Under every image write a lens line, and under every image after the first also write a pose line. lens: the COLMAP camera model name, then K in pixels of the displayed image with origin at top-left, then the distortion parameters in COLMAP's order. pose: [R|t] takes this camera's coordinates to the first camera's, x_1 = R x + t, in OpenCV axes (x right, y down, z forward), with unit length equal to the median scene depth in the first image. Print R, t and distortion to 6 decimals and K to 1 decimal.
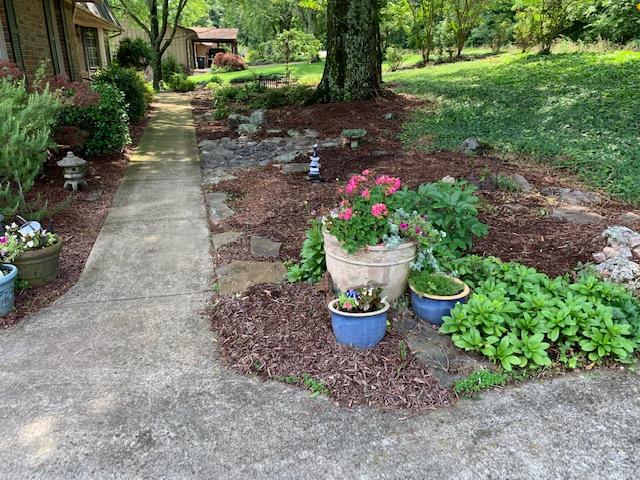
lens RADIAL K [[486.7, 0, 320.4], [0, 486.7, 240.2], [0, 0, 1]] dist [0.012014, -0.001471]
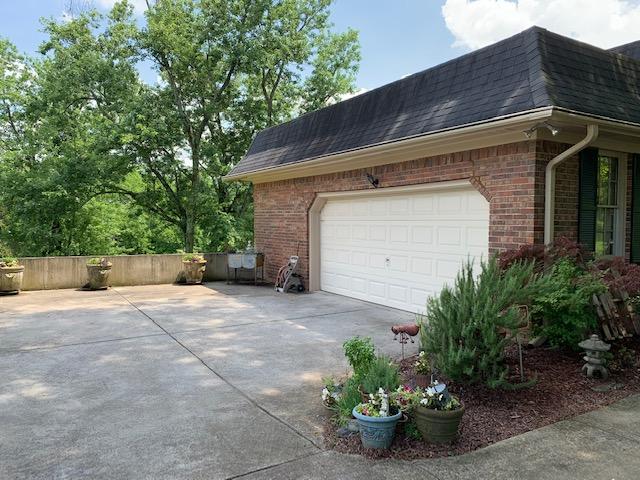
lens RADIAL K [[486.7, 0, 320.1], [0, 486.7, 240.5], [0, 0, 1]] dist [0.012014, -0.001471]
pose [[0.238376, 0.009696, -0.971125, 0.280495], [-0.322391, 0.944036, -0.069710, -0.116952], [0.916101, 0.329699, 0.228162, 0.239601]]
